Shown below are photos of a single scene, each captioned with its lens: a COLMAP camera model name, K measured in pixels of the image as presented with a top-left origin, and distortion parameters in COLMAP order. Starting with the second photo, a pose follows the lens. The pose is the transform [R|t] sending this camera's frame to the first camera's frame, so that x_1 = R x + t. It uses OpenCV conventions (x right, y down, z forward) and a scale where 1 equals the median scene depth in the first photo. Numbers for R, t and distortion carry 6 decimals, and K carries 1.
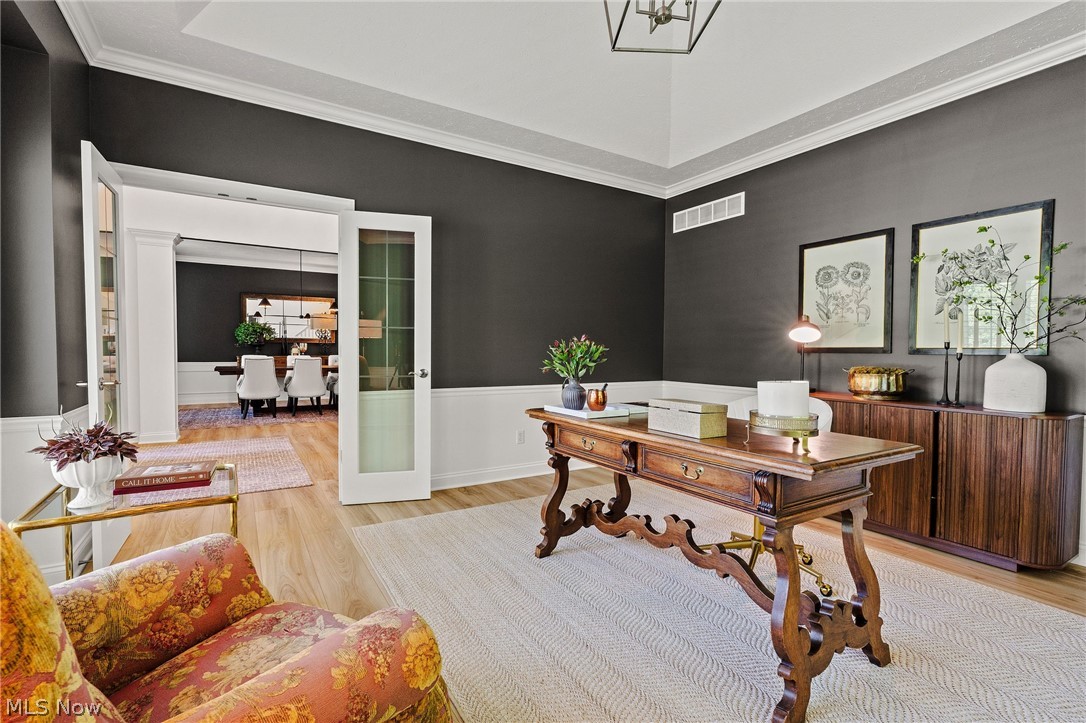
lens RADIAL K [[496.4, 0, 534.5], [0, 496.4, 364.0], [0, 0, 1]] dist [-0.002543, -0.000365]
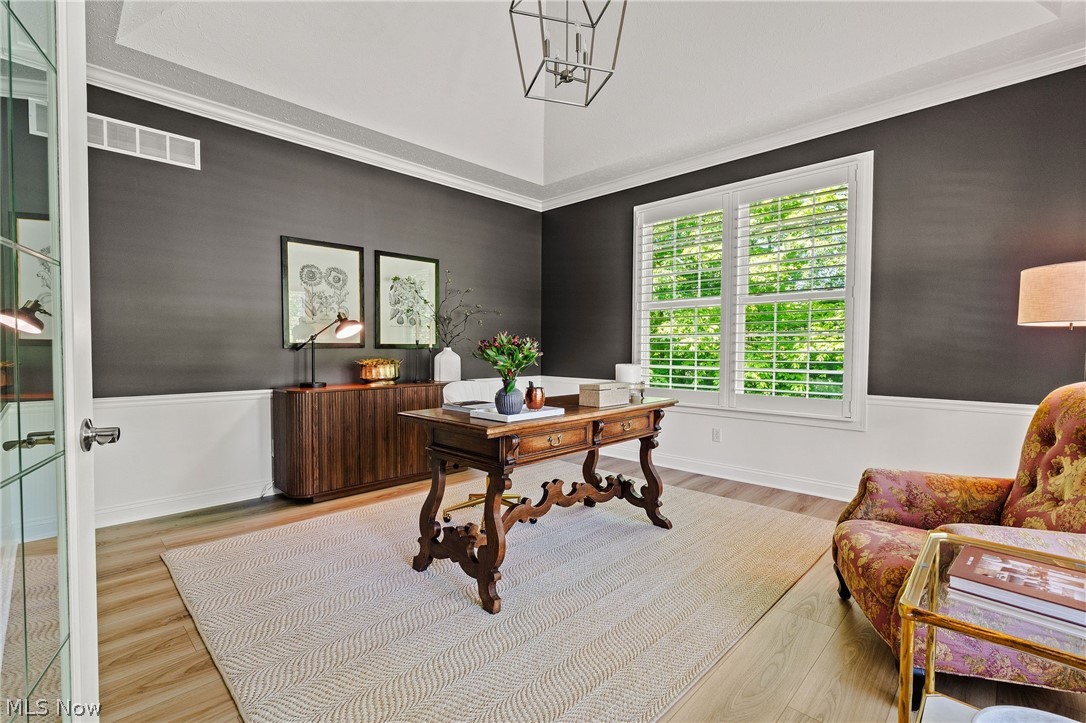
lens RADIAL K [[496.4, 0, 533.9], [0, 496.4, 359.0], [0, 0, 1]] dist [-0.002543, -0.000365]
pose [[-0.245562, -0.030116, 0.968913, -0.619836], [0.022850, 0.999060, 0.036844, -0.030938], [-0.969111, 0.031187, -0.244643, 0.921154]]
